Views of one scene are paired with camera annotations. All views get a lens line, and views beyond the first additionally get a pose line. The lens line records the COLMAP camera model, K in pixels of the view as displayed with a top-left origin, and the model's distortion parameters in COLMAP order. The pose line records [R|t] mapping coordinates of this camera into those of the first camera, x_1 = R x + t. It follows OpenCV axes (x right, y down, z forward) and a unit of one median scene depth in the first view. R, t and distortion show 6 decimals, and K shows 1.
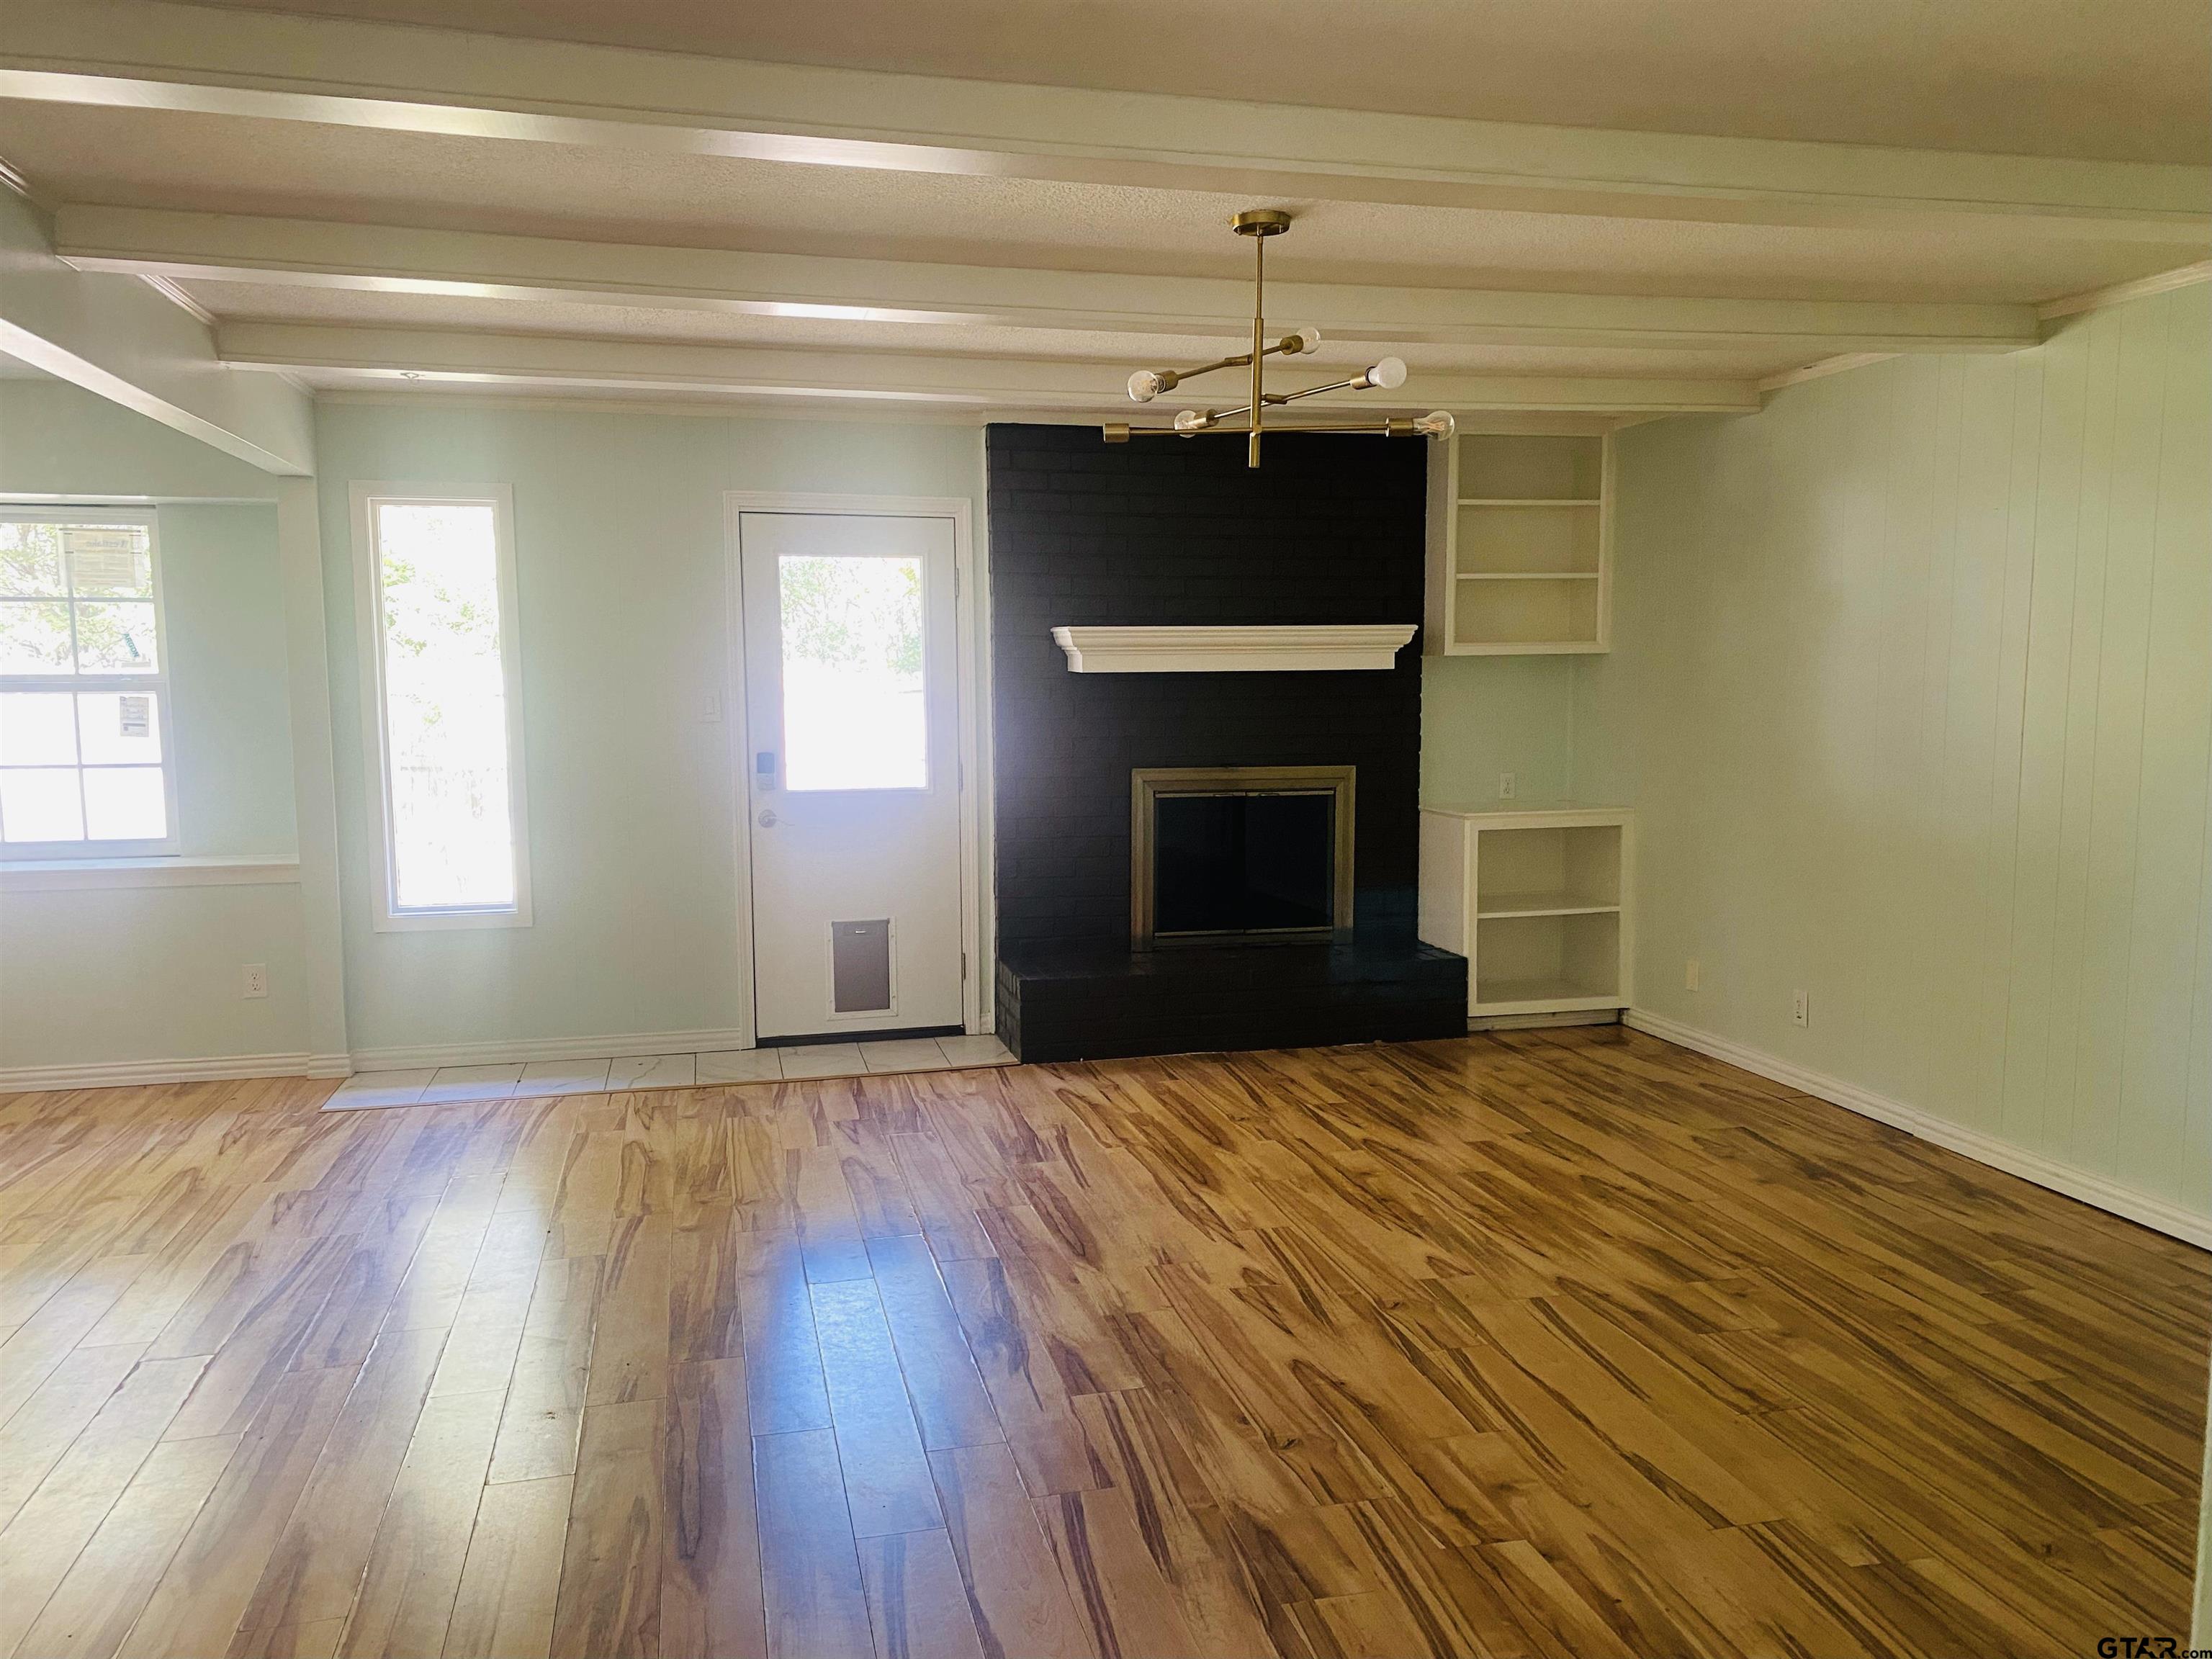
lens RADIAL K [[1673.2, 0, 1086.0], [0, 1673.2, 847.3], [0, 0, 1]] dist [0.091096, -0.178517]
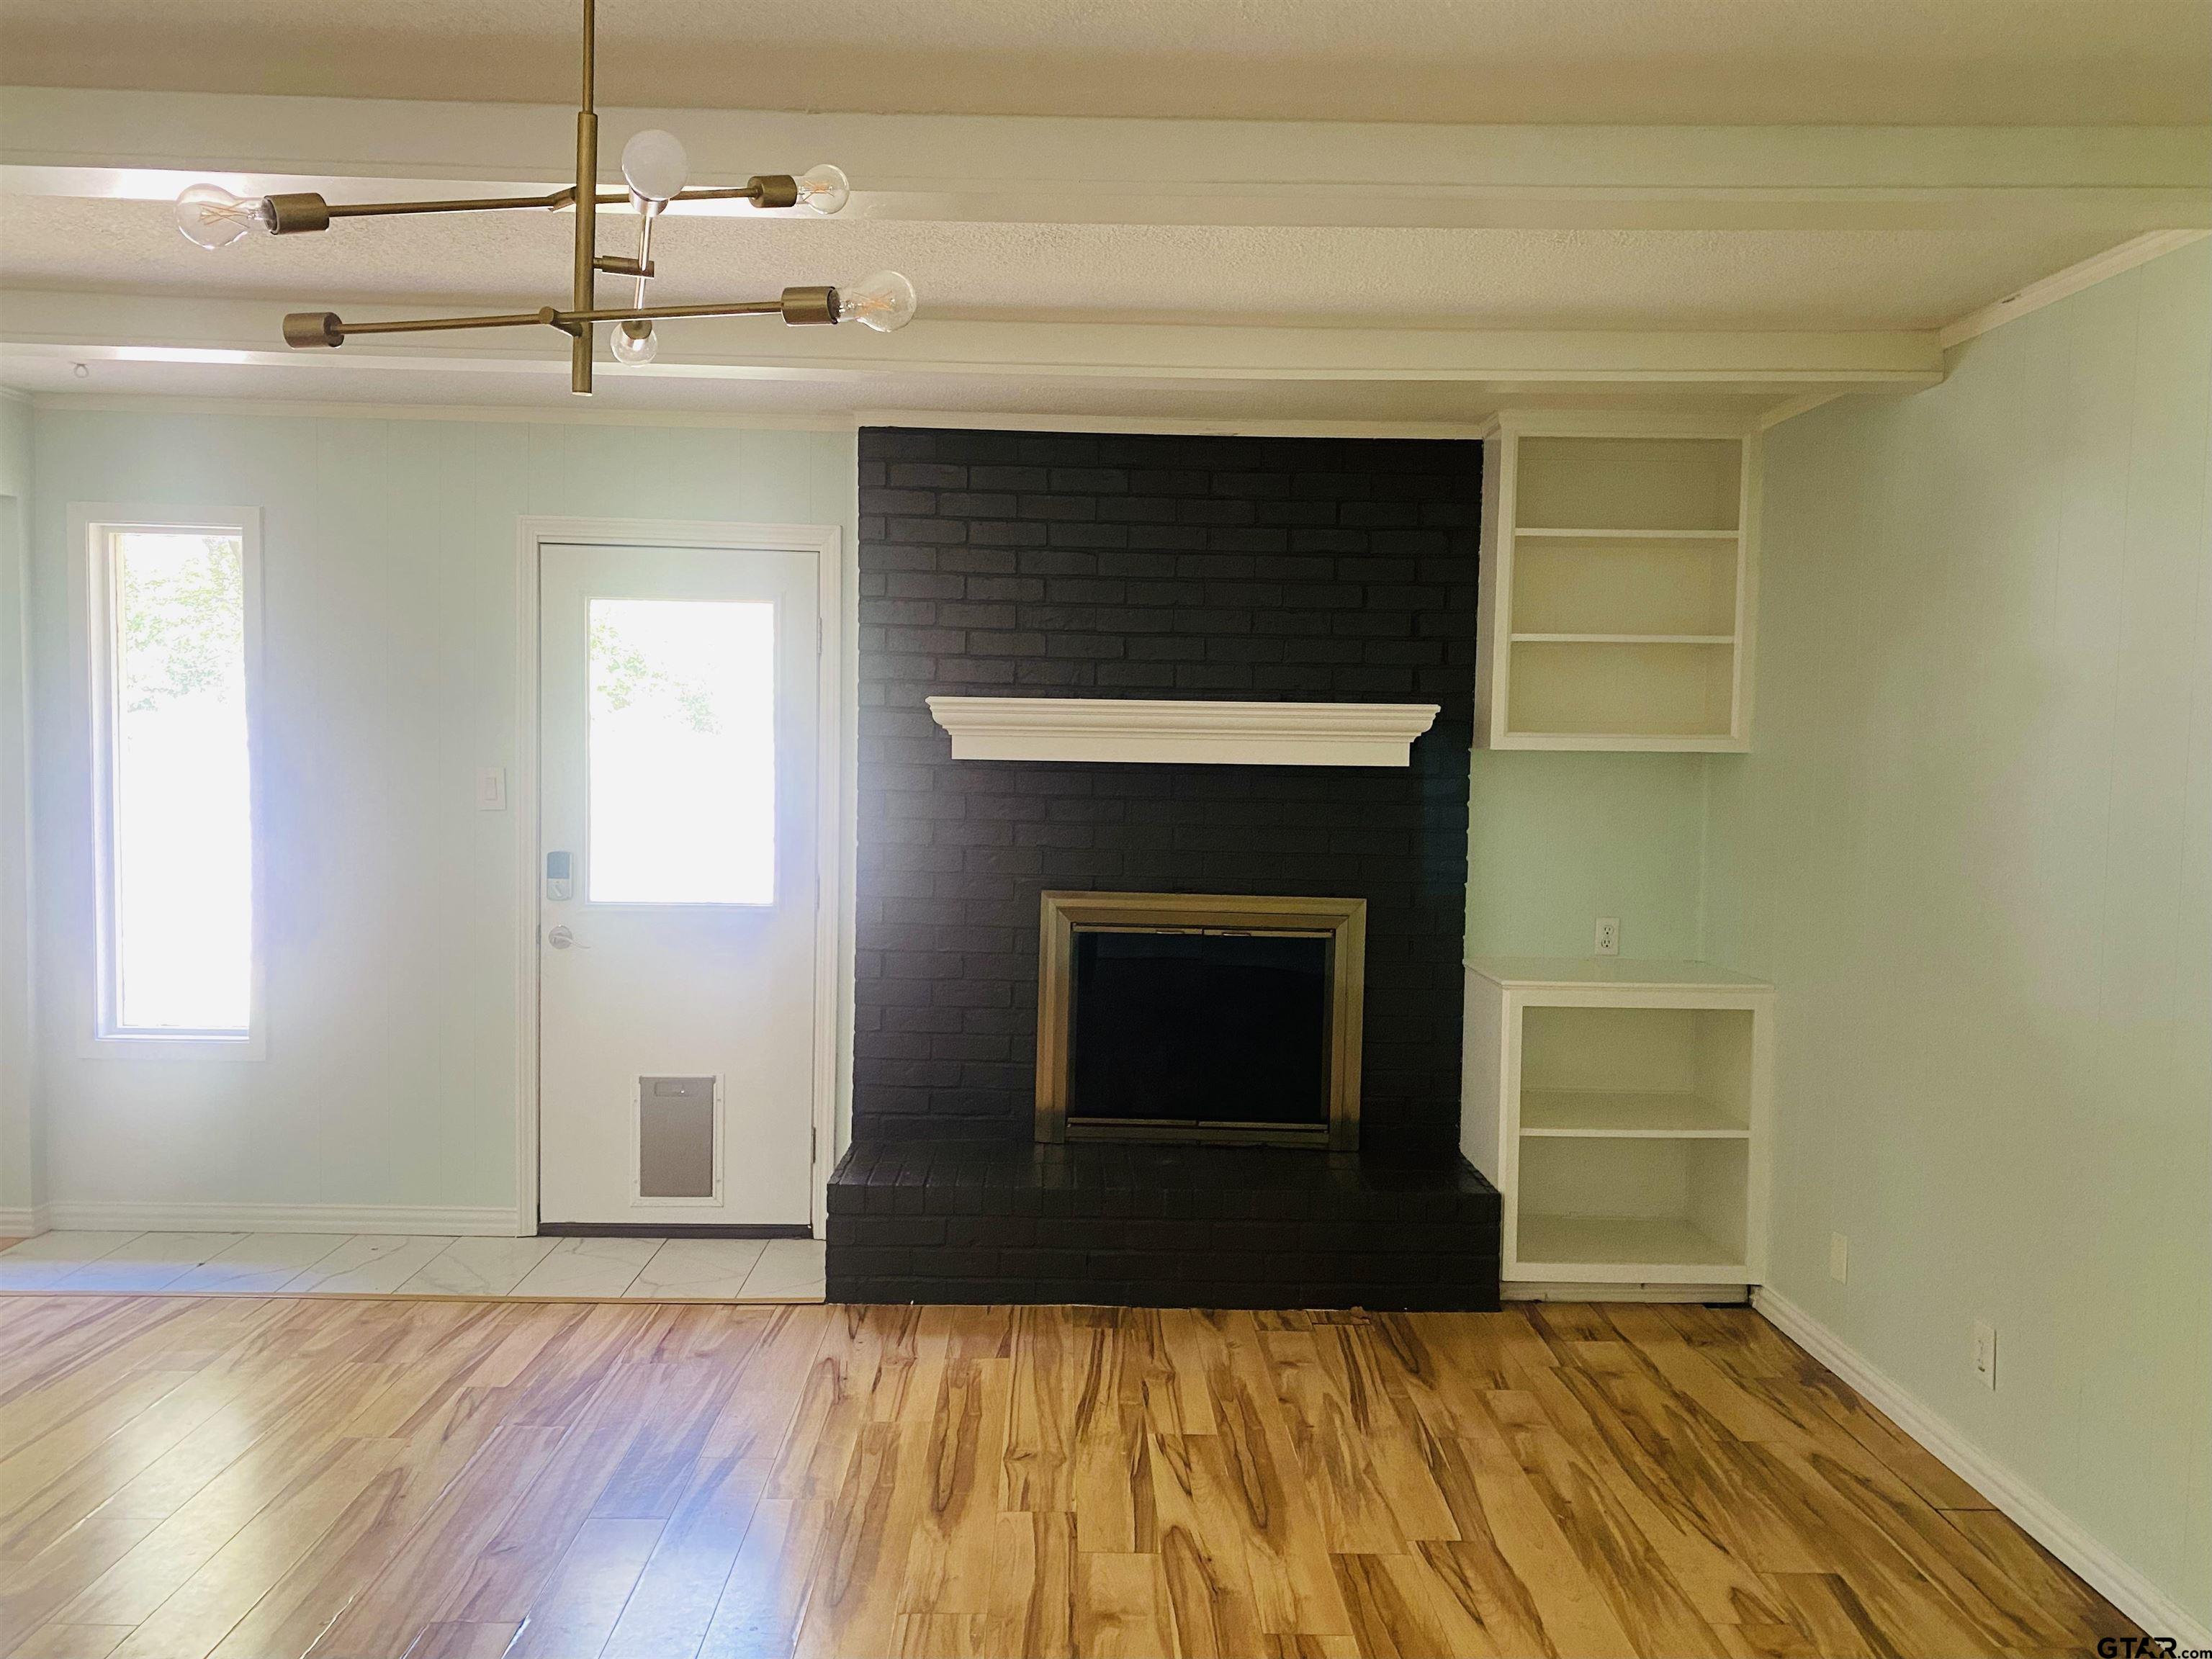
lens RADIAL K [[1686.8, 0, 1070.1], [0, 1686.8, 810.7], [0, 0, 1]] dist [0.010230, -0.002034]
pose [[0.975575, 0.034503, -0.216940, 0.201081], [-0.047957, 0.997218, -0.057061, -0.041382], [0.214368, 0.066071, 0.974516, 0.290614]]
